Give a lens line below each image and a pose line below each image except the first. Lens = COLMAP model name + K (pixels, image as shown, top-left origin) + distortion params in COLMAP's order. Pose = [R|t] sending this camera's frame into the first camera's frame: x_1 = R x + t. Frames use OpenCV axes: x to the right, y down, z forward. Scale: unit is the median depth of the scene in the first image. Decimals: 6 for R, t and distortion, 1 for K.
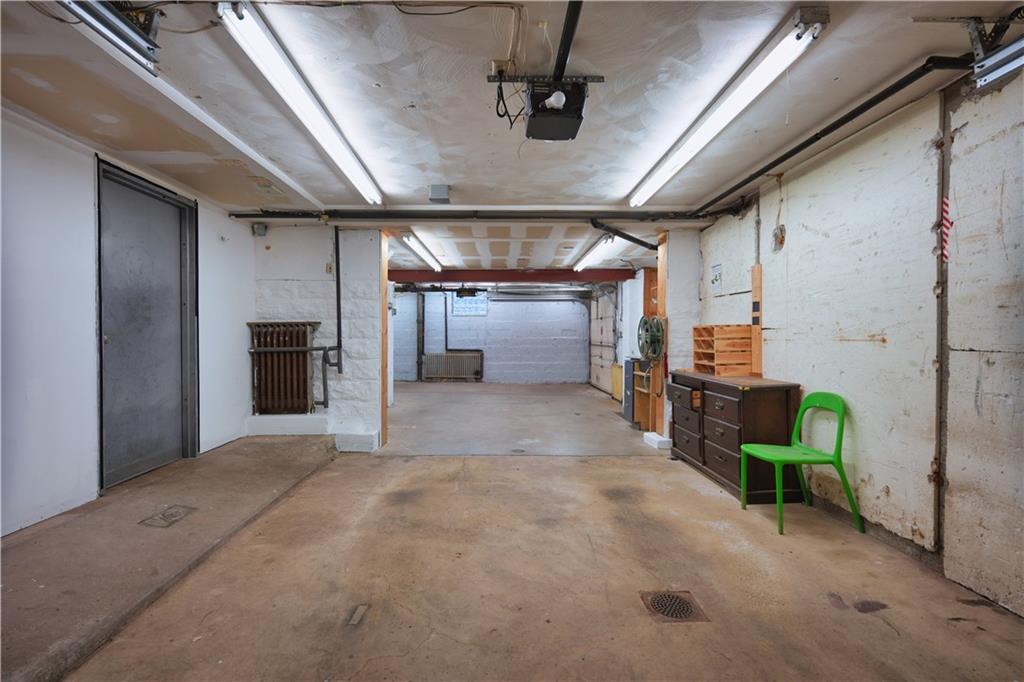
lens RADIAL K [[498.3, 0, 511.0], [0, 498.3, 342.9], [0, 0, 1]] dist [-0.010358, 0.005001]
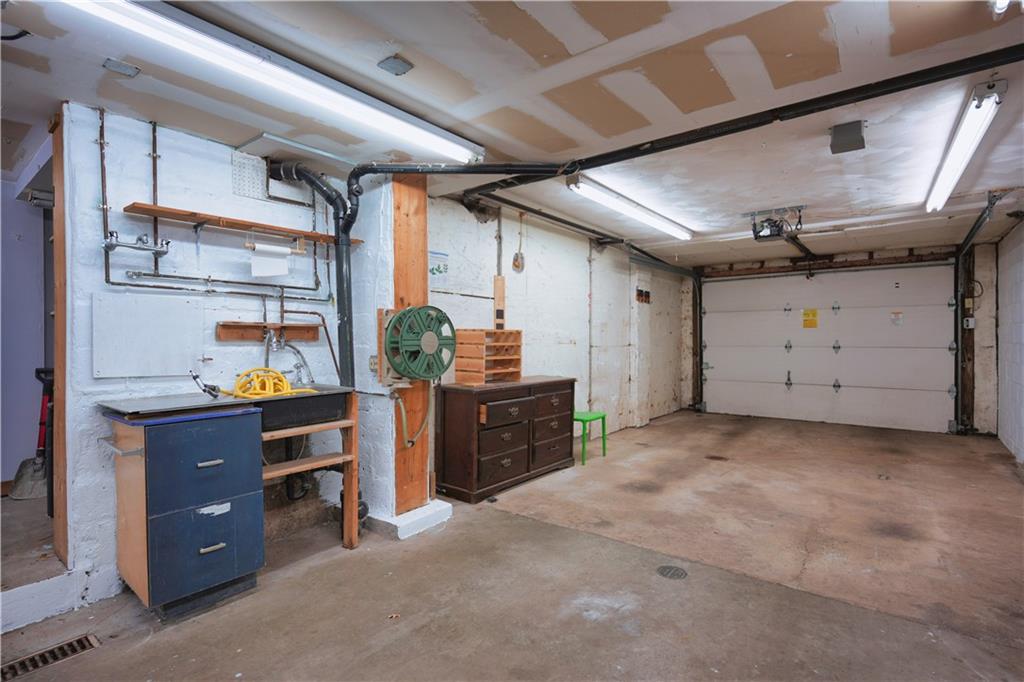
lens RADIAL K [[498.3, 0, 508.4], [0, 498.3, 338.8], [0, 0, 1]] dist [-0.010358, 0.005001]
pose [[-0.772024, 0.004216, 0.635579, -0.241463], [0.011896, 0.999899, 0.007817, -0.031214], [-0.635482, 0.013595, -0.771996, 2.045657]]
